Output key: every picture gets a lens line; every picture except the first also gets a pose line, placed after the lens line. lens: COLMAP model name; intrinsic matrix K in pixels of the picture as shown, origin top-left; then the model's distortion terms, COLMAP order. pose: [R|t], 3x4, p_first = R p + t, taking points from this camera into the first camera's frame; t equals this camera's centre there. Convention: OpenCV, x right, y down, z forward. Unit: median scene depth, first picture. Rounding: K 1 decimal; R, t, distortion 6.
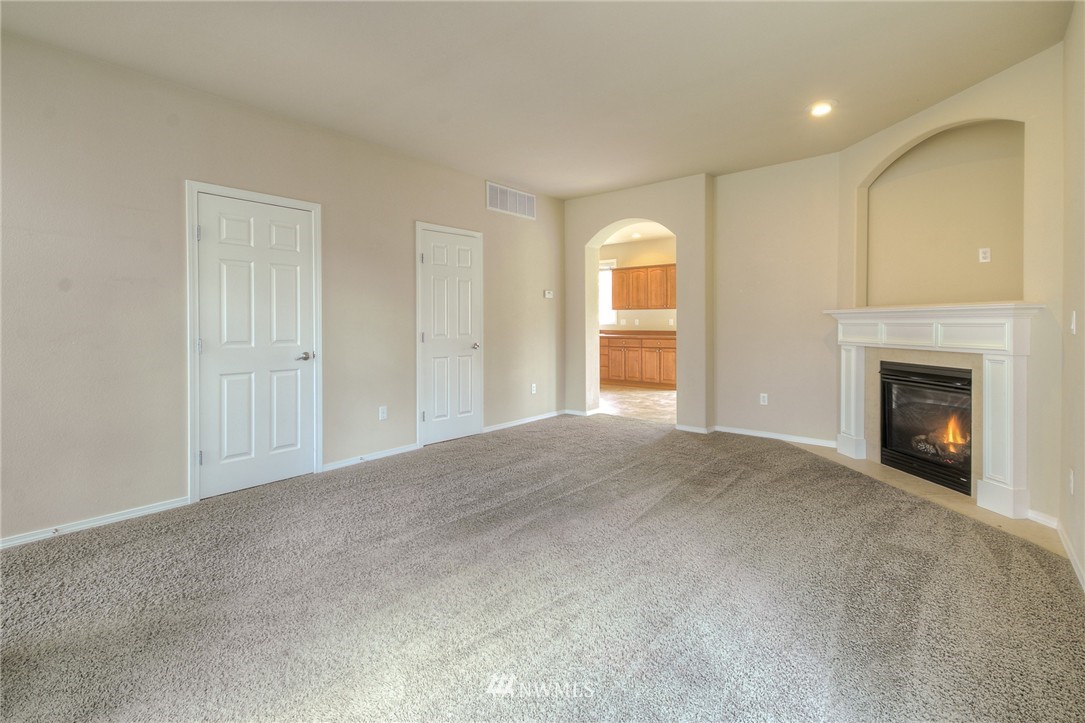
lens RADIAL K [[498.2, 0, 534.9], [0, 498.2, 325.0], [0, 0, 1]] dist [0.000162, -0.000037]
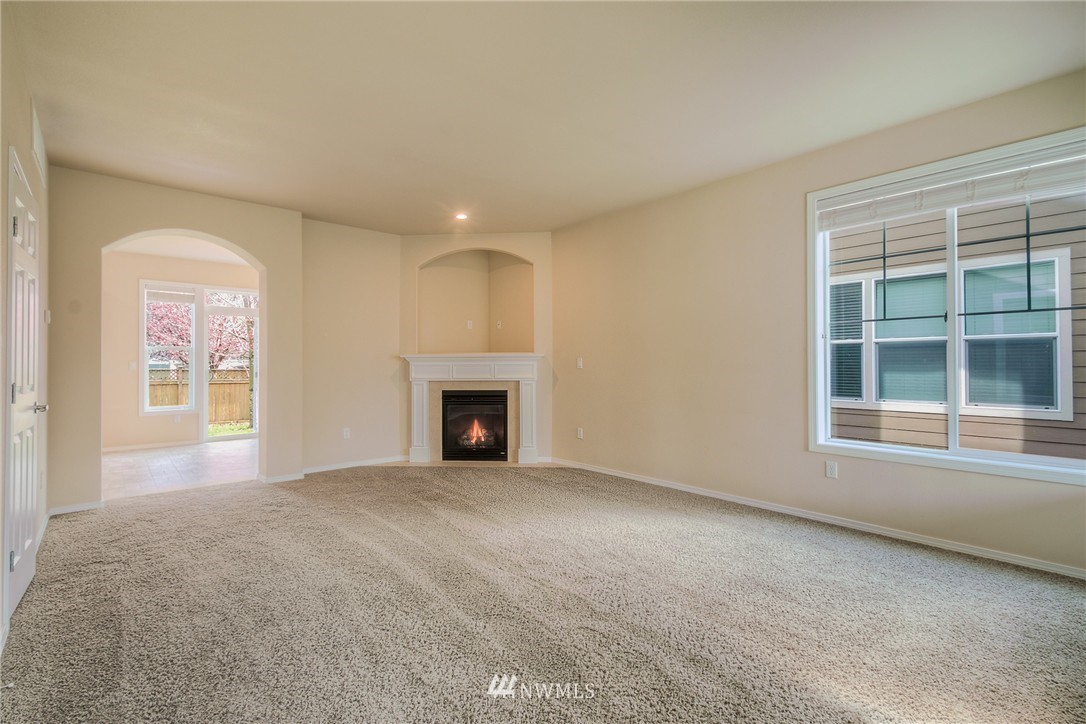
lens RADIAL K [[498.6, 0, 542.8], [0, 498.6, 358.5], [0, 0, 1]] dist [0.000162, -0.000037]
pose [[0.130595, 0.007929, 0.991404, -0.743817], [0.005837, 0.999945, -0.008767, -0.007231], [-0.991419, 0.006932, 0.130542, 0.533862]]
